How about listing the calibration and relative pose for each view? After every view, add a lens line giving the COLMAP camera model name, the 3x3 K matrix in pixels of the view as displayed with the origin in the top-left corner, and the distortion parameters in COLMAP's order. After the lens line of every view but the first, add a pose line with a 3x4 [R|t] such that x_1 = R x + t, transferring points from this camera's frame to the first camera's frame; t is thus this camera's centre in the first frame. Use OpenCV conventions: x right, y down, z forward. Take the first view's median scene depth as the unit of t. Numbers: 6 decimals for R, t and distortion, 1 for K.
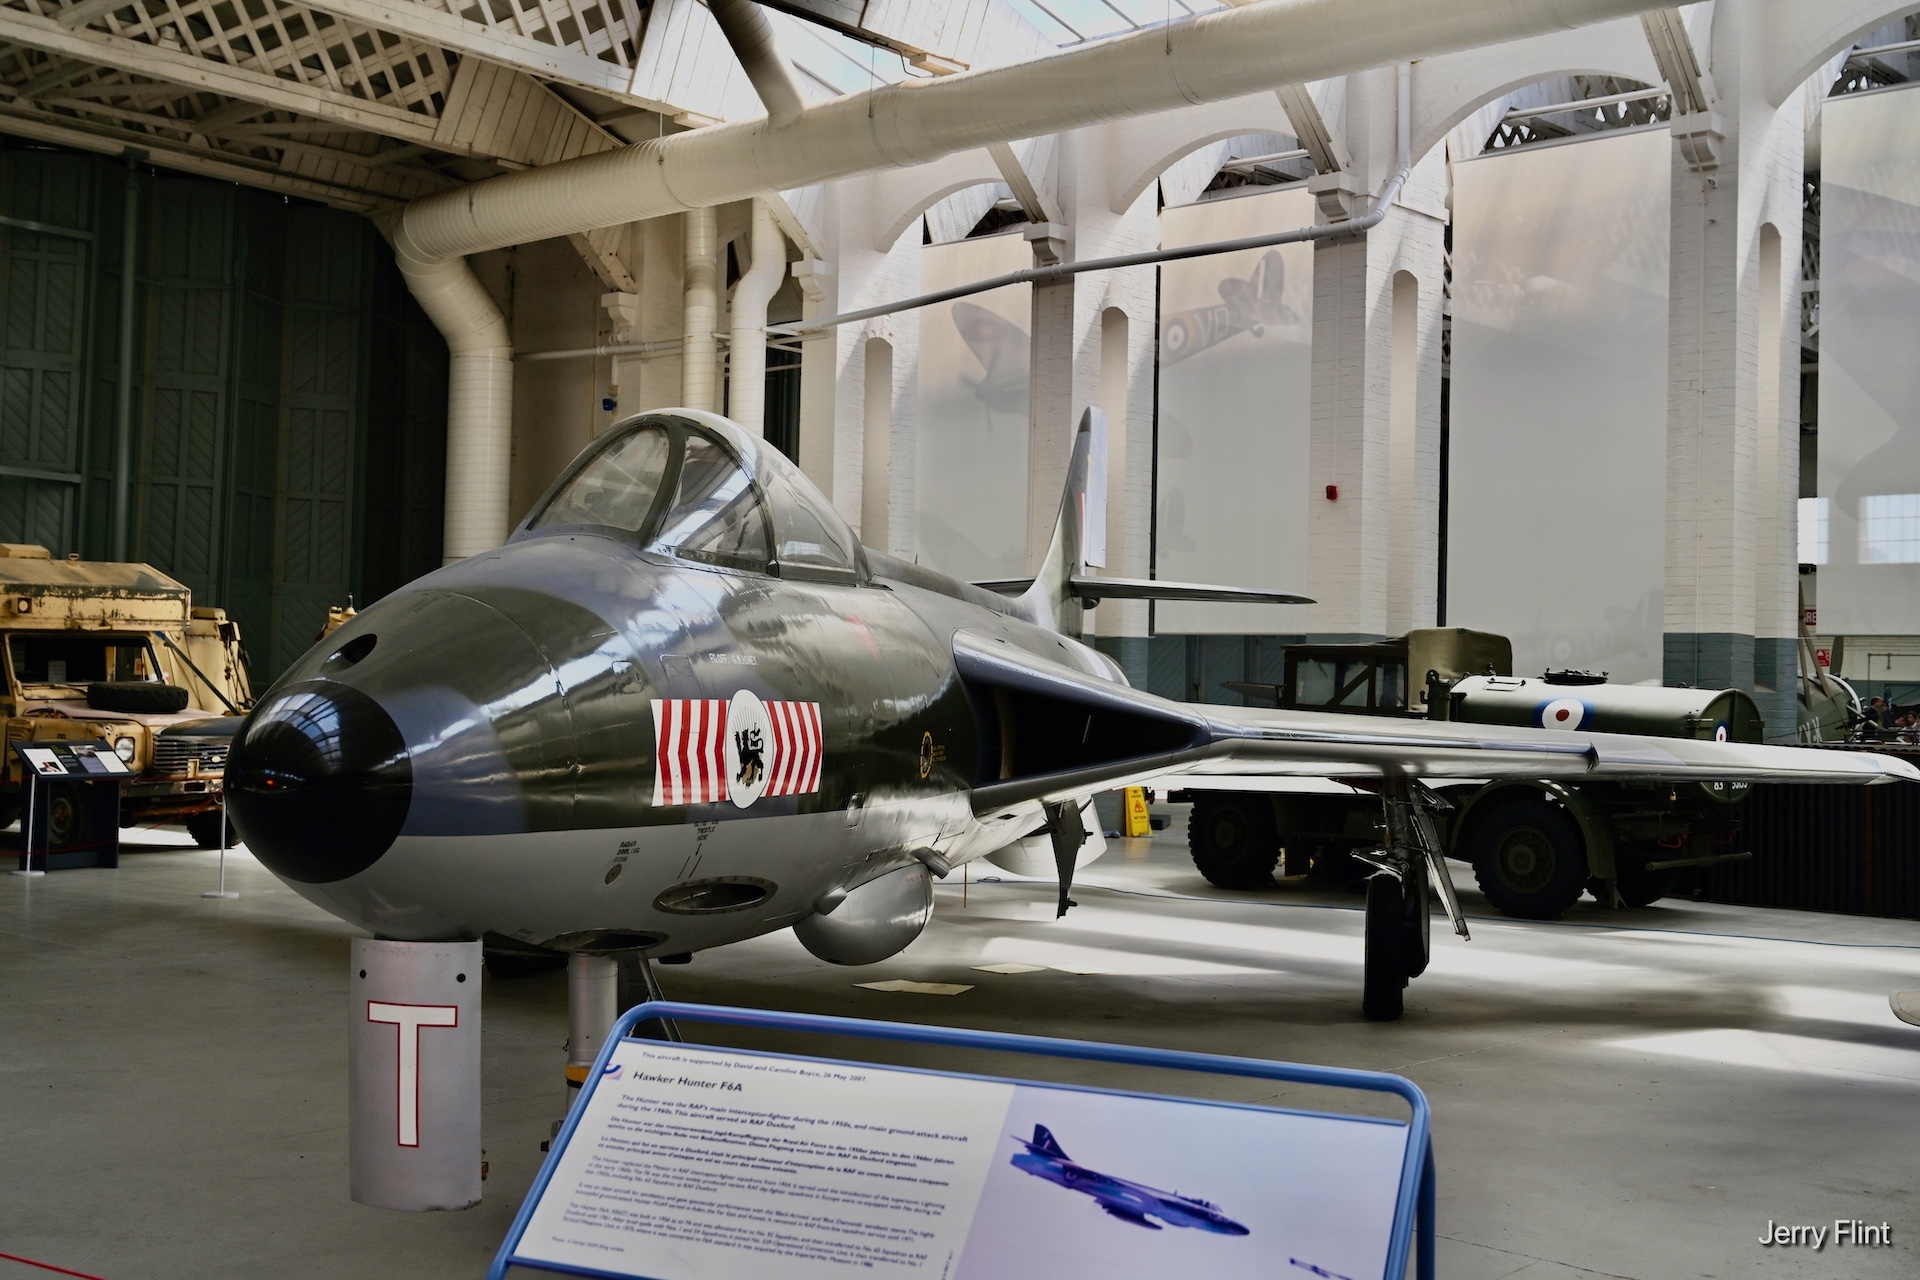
lens RADIAL K [[2138.6, 0, 967.4], [0, 2138.6, 650.5], [0, 0, 1]] dist [-0.000010, -0.010609]
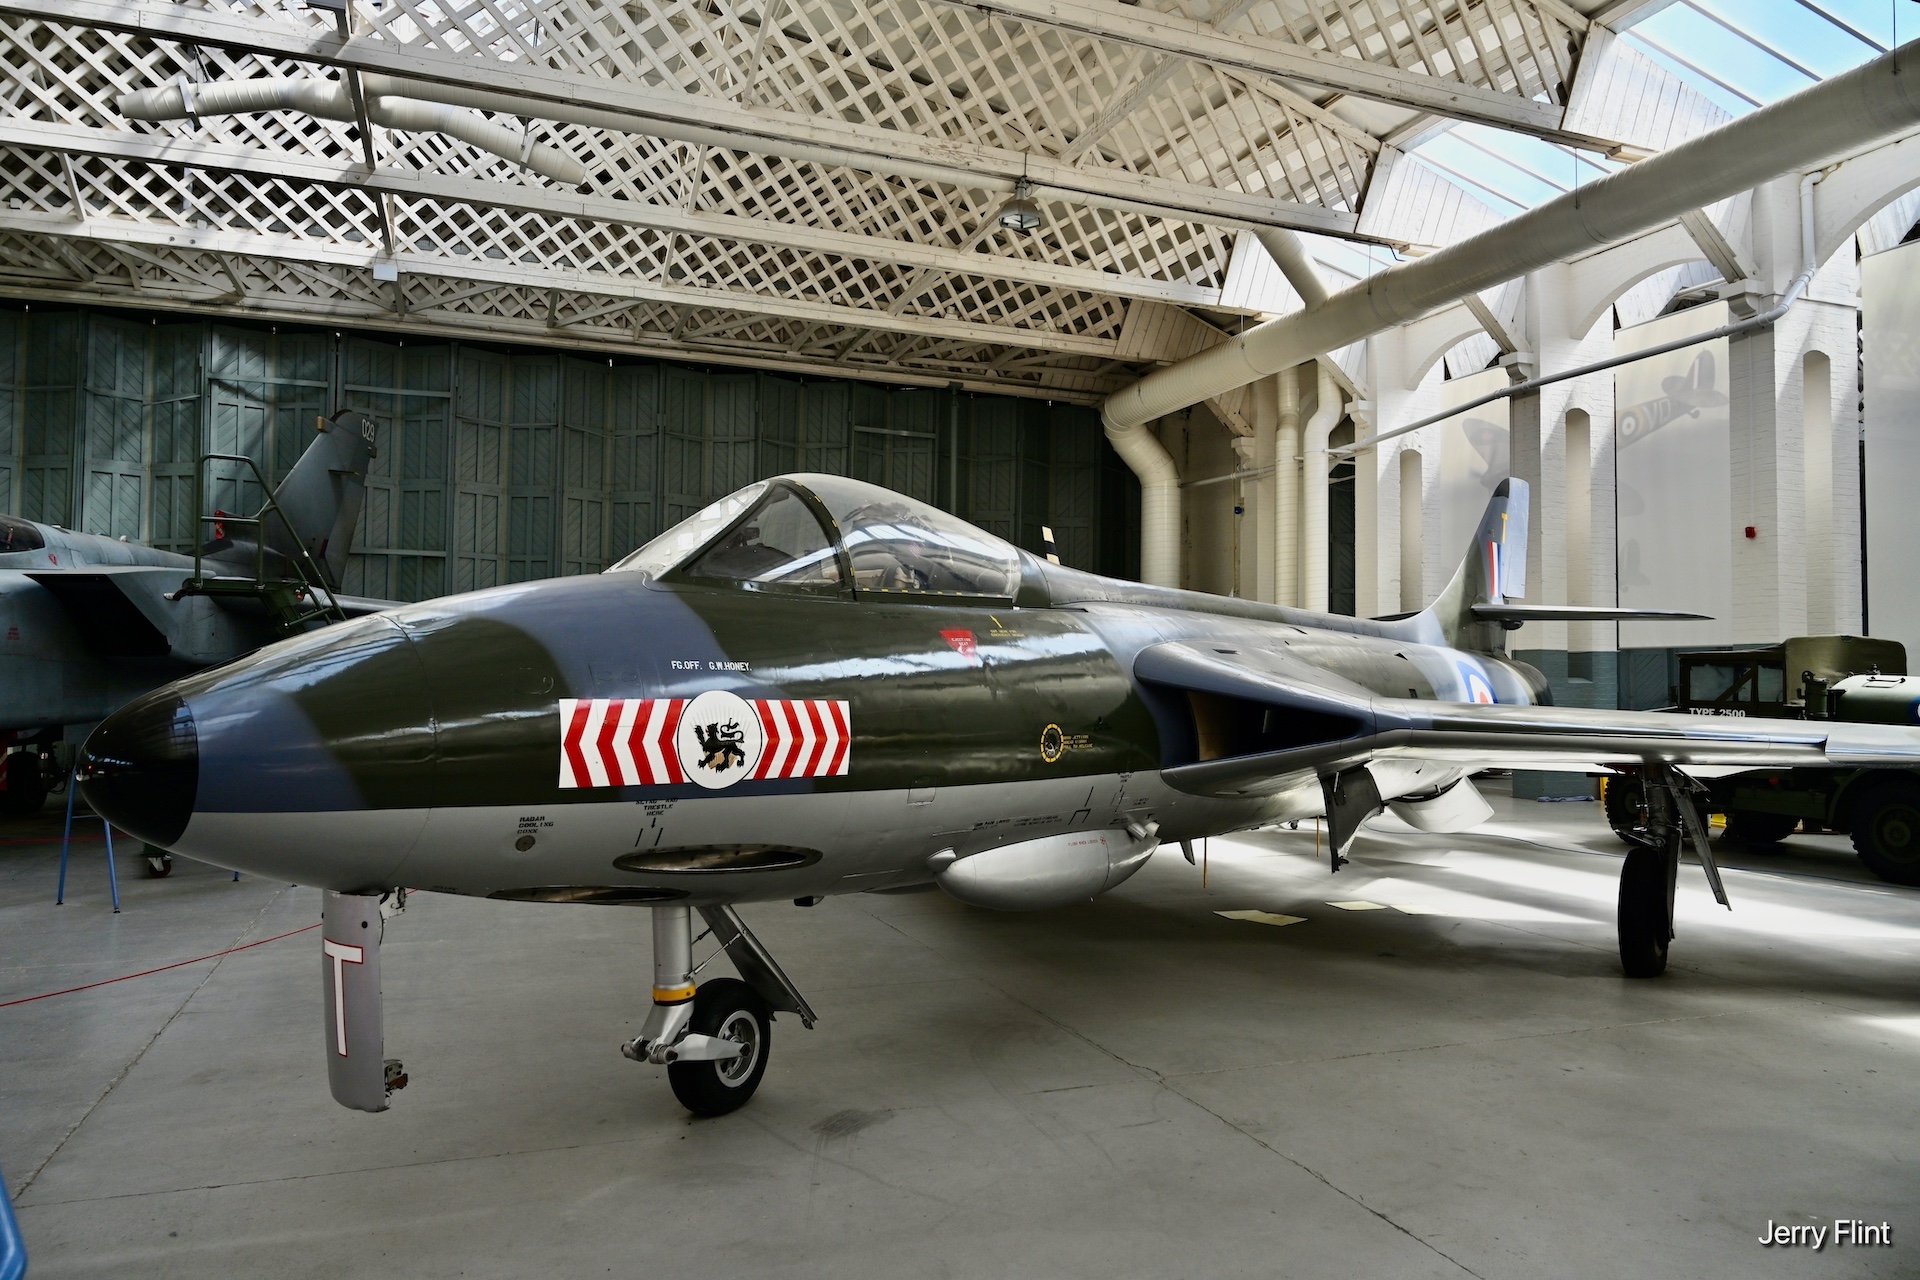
lens RADIAL K [[1277.4, 0, 954.0], [0, 1277.4, 640.9], [0, 0, 1]] dist [-0.007043, -0.000655]
pose [[0.887238, -0.029162, -0.460389, 0.086366], [0.017694, 0.999417, -0.029206, 0.003373], [0.460973, 0.017766, 0.887237, 0.104114]]
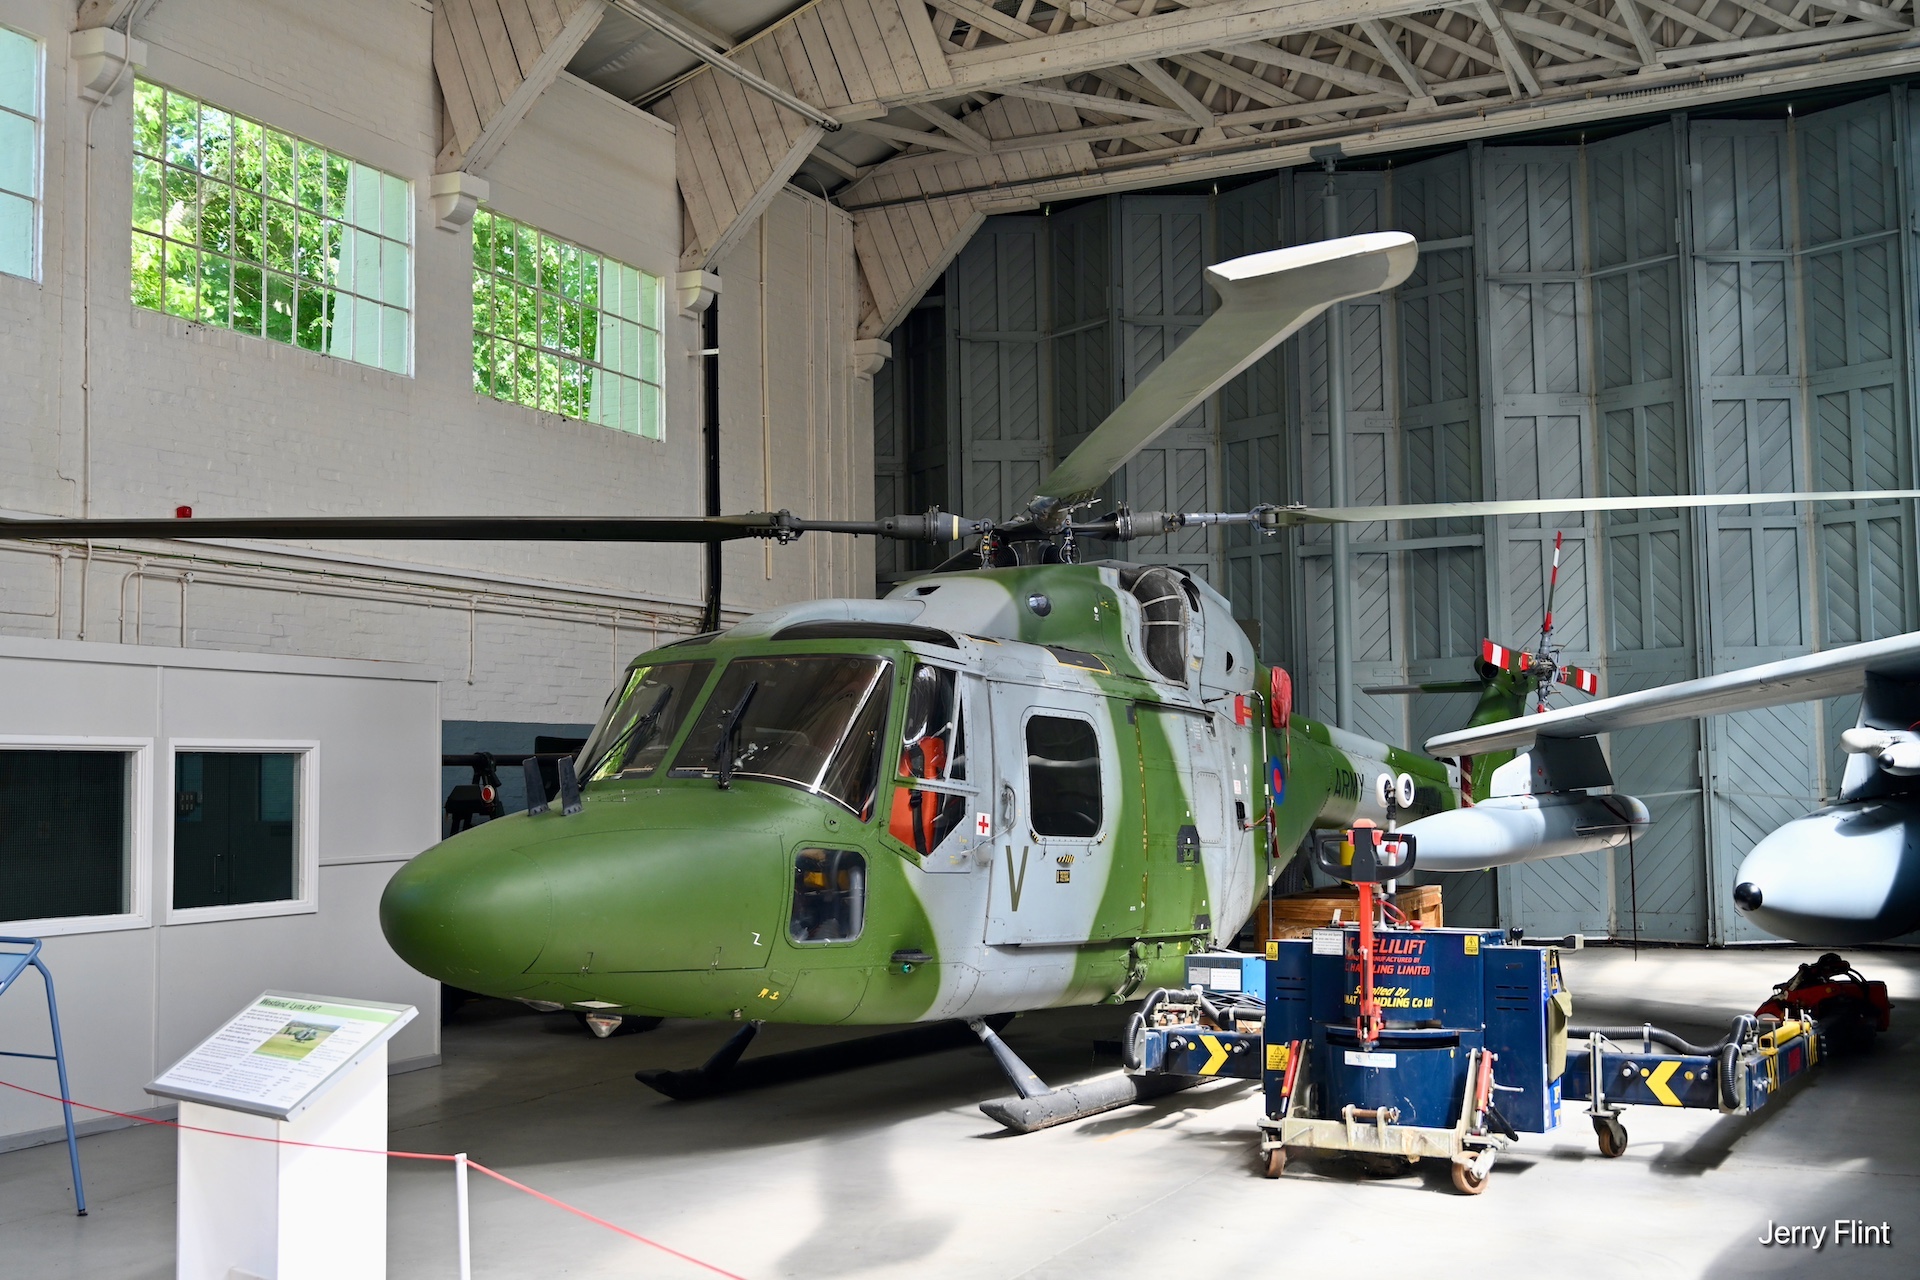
lens RADIAL K [[2101.9, 0, 966.1], [0, 2101.9, 620.9], [0, 0, 1]] dist [-0.005967, 0.000700]
pose [[0.292832, -0.098575, -0.951069, -0.249040], [0.033838, 0.995117, -0.092721, -0.004825], [0.955565, -0.005030, 0.294738, 0.037889]]
